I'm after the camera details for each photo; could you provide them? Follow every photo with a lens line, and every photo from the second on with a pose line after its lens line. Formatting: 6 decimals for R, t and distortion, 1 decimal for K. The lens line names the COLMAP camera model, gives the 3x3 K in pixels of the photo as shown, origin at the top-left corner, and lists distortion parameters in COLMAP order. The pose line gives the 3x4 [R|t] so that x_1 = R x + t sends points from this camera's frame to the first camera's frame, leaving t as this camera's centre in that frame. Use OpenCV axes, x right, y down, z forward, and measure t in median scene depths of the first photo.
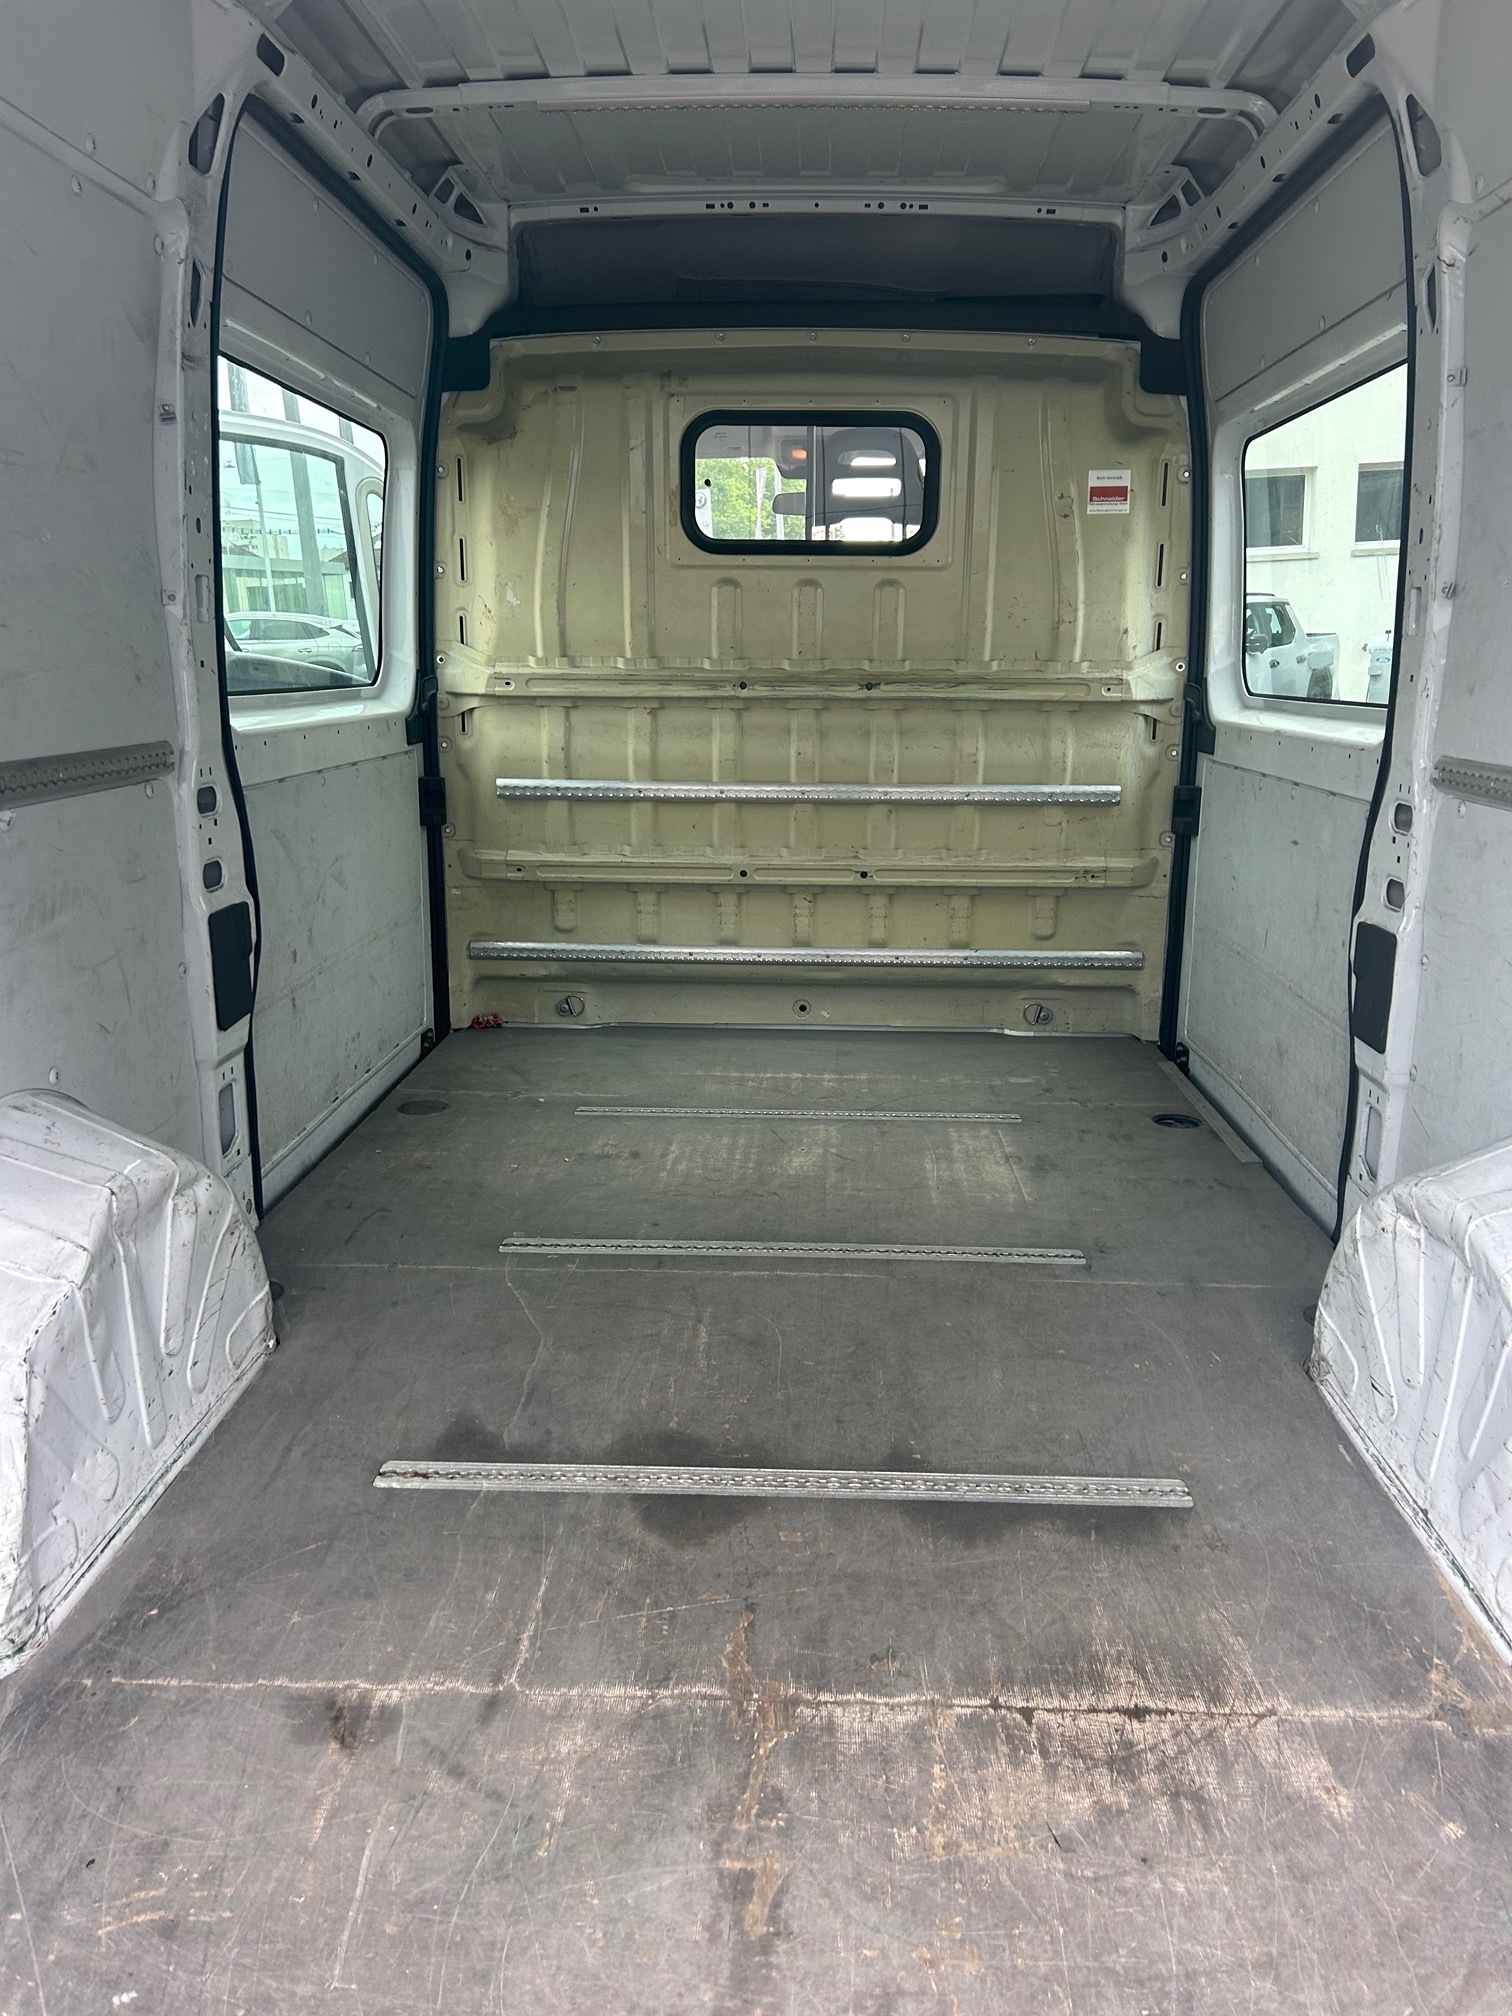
lens RADIAL K [[1519.1, 0, 770.2], [0, 1519.1, 1027.0], [0, 0, 1]] dist [0.048458, -0.056863]
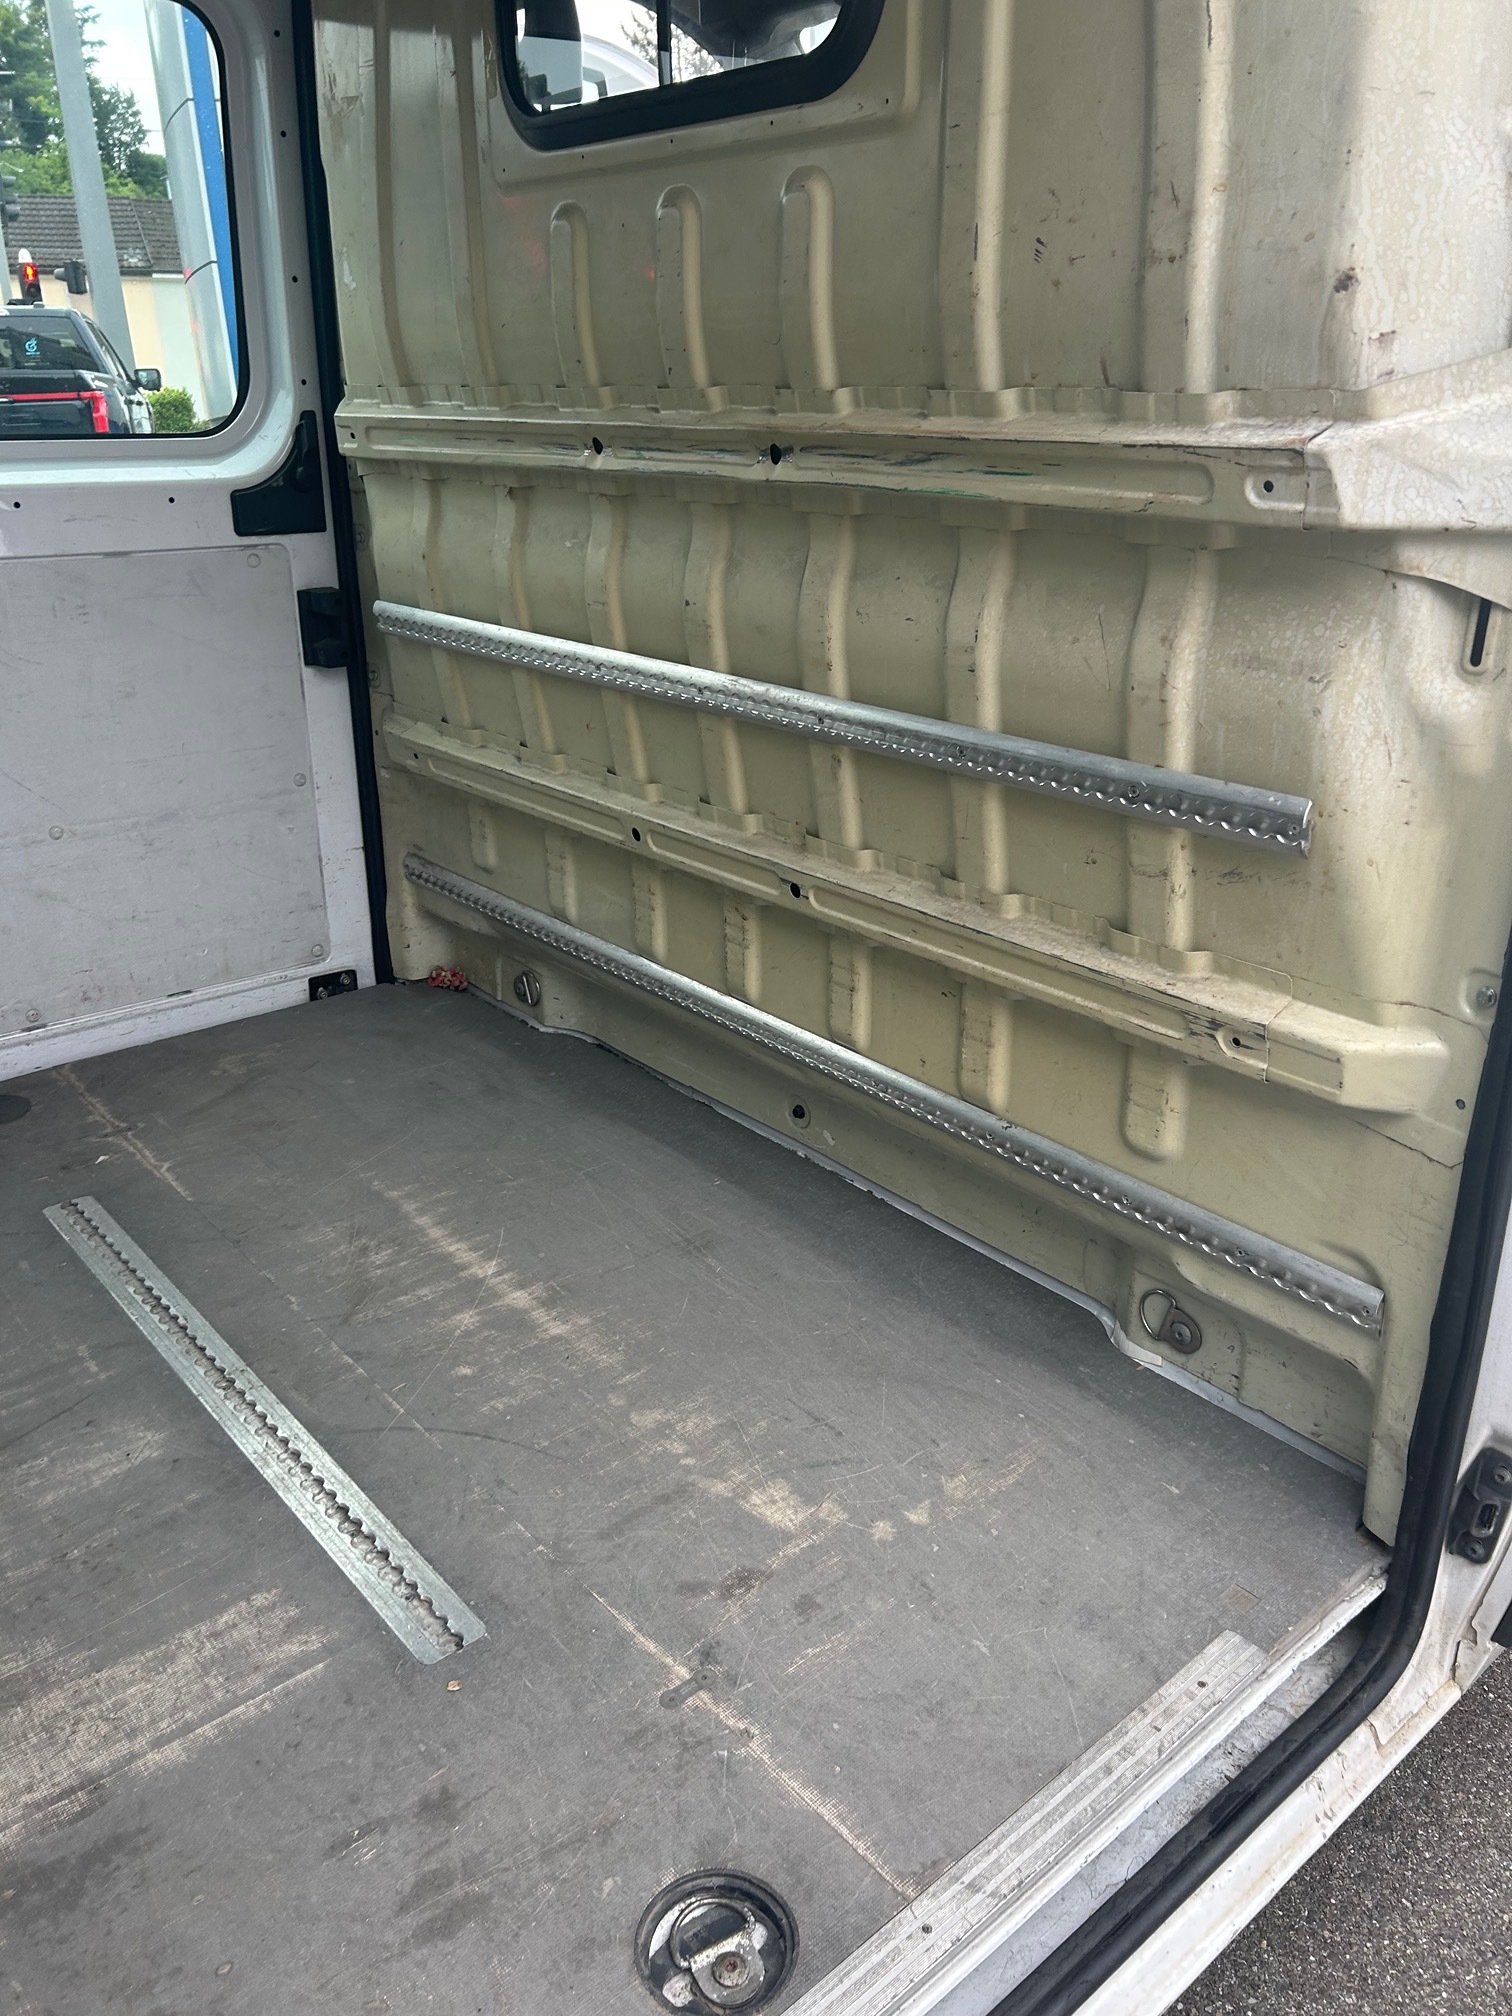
lens RADIAL K [[1519.1, 0, 768.6], [0, 1519.1, 990.3], [0, 0, 1]] dist [0.048458, -0.056863]
pose [[0.679287, 0.263048, -0.685109, 0.391555], [-0.175699, 0.964696, 0.196190, -0.167089], [0.712530, -0.012896, 0.701523, 0.715548]]
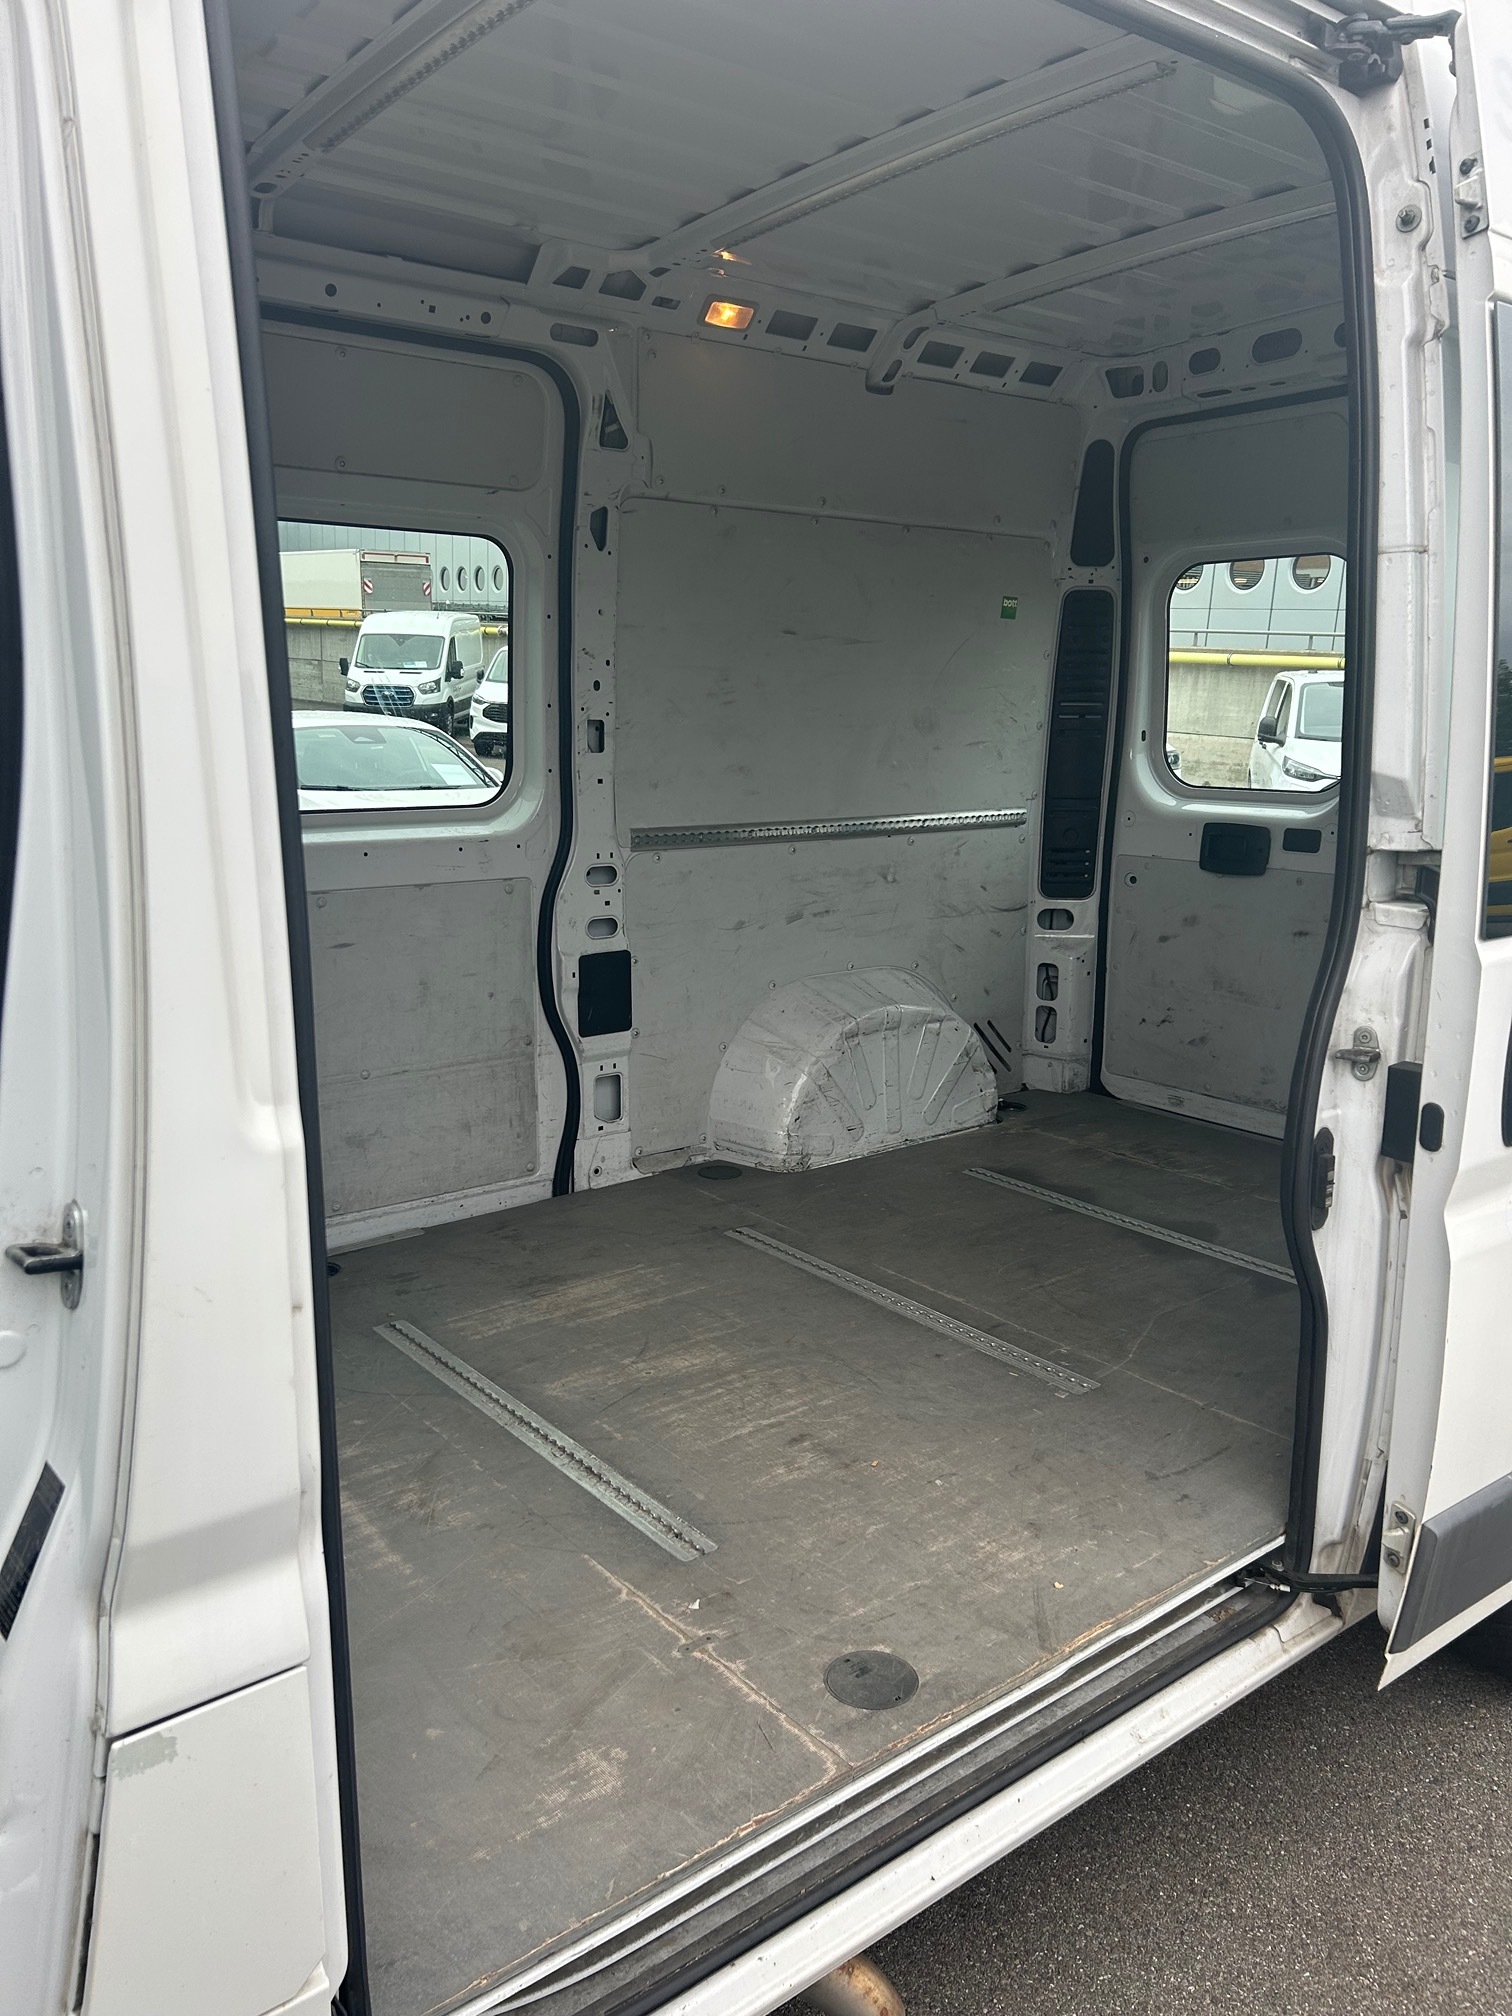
lens RADIAL K [[1519.1, 0, 762.8], [0, 1519.1, 1008.0], [0, 0, 1]] dist [0.048458, -0.056863]
pose [[-0.647435, -0.161928, 0.744719, -0.513041], [0.167801, 0.922900, 0.346552, -0.322551], [-0.743418, 0.349335, -0.570346, 1.143362]]
